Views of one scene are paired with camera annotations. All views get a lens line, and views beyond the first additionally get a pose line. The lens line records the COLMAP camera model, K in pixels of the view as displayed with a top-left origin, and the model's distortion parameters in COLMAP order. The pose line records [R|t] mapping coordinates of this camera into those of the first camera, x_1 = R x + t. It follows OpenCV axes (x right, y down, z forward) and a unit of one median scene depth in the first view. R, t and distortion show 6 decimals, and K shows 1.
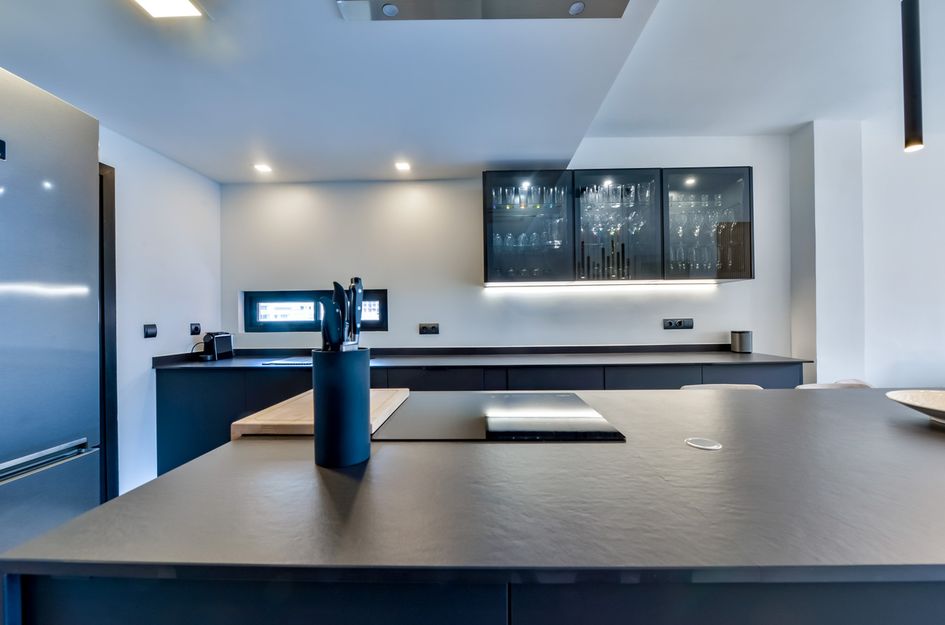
lens RADIAL K [[378.9, 0, 478.2], [0, 378.9, 314.5], [0, 0, 1]] dist [-0.003210, -0.000366]
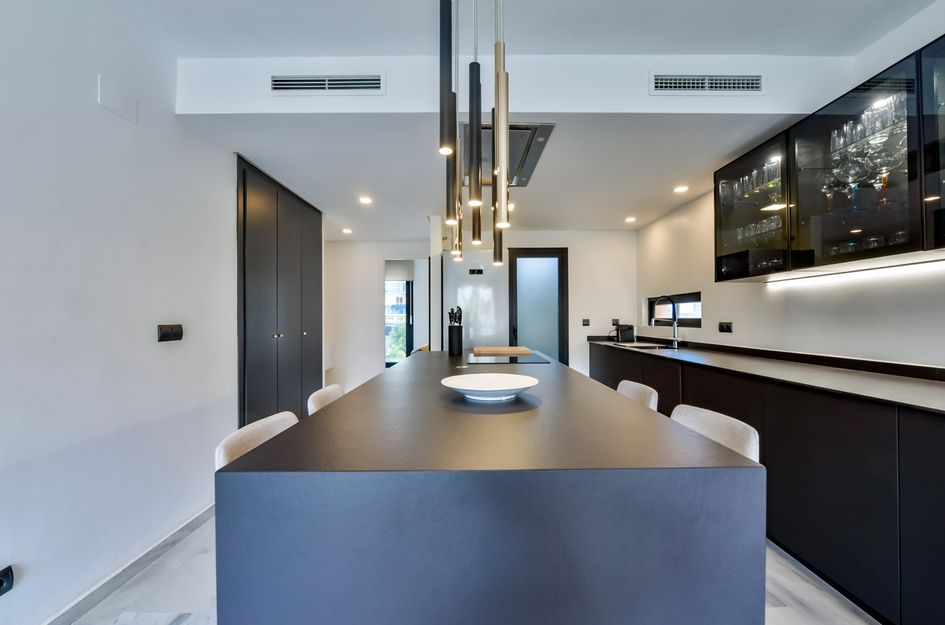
lens RADIAL K [[378.9, 0, 476.2], [0, 378.9, 314.5], [0, 0, 1]] dist [-0.003210, -0.000366]
pose [[0.036682, 0.000499, -0.999327, 0.916641], [0.015292, 0.999883, 0.001060, -0.008278], [0.999210, -0.015321, 0.036670, 0.292073]]
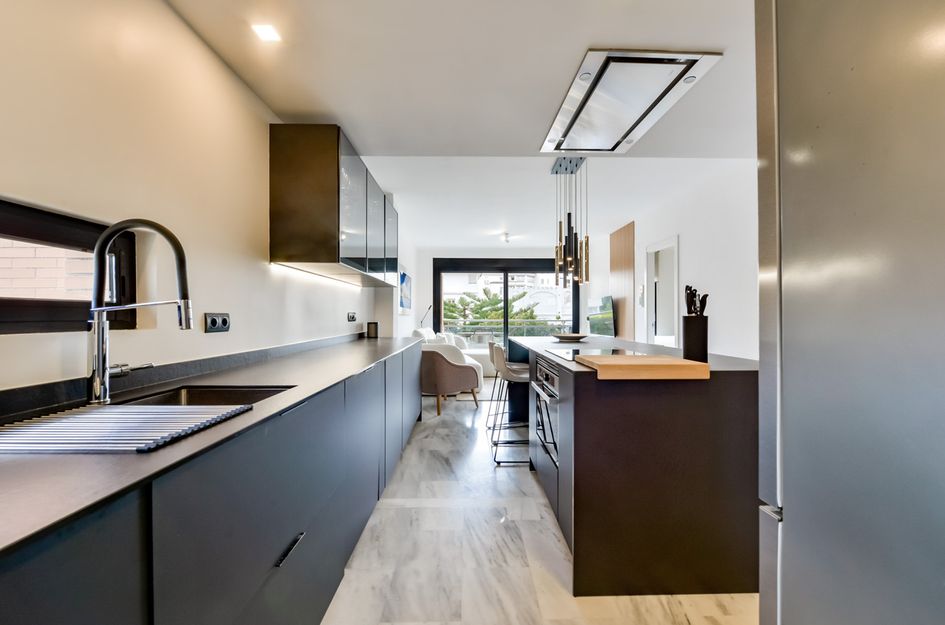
lens RADIAL K [[378.9, 0, 473.6], [0, 378.9, 318.2], [0, 0, 1]] dist [-0.003210, -0.000366]
pose [[-0.041125, 0.005553, 0.999139, -0.729853], [-0.012217, 0.999907, -0.006060, 0.031918], [-0.999079, -0.012456, -0.041053, 0.673131]]
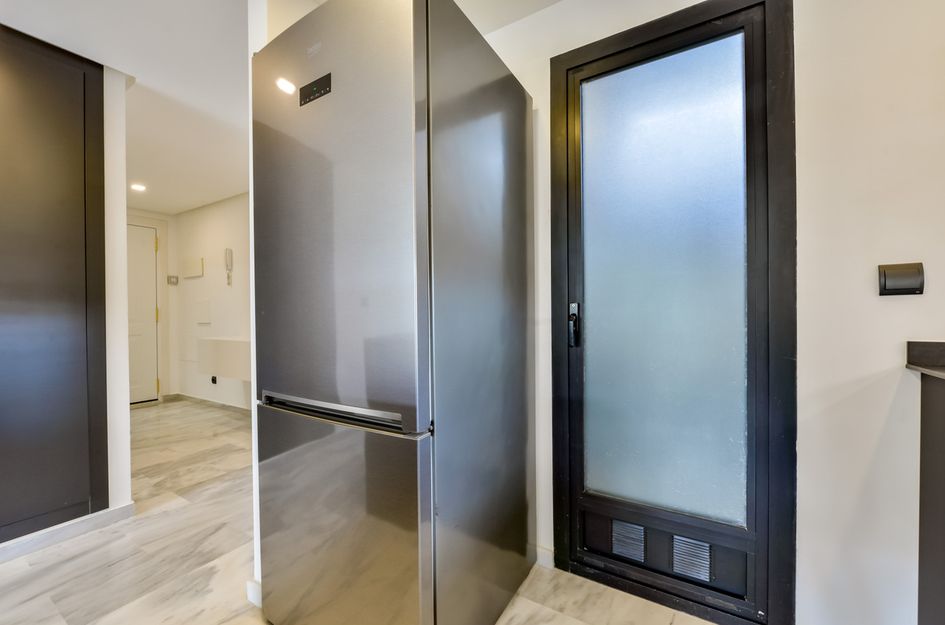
lens RADIAL K [[378.9, 0, 478.6], [0, 378.9, 314.3], [0, 0, 1]] dist [-0.003210, -0.000366]
pose [[-0.503711, 0.014696, -0.863747, -0.217978], [0.022892, 0.999731, 0.003660, 0.057997], [0.863569, -0.017930, -0.503912, 0.668613]]
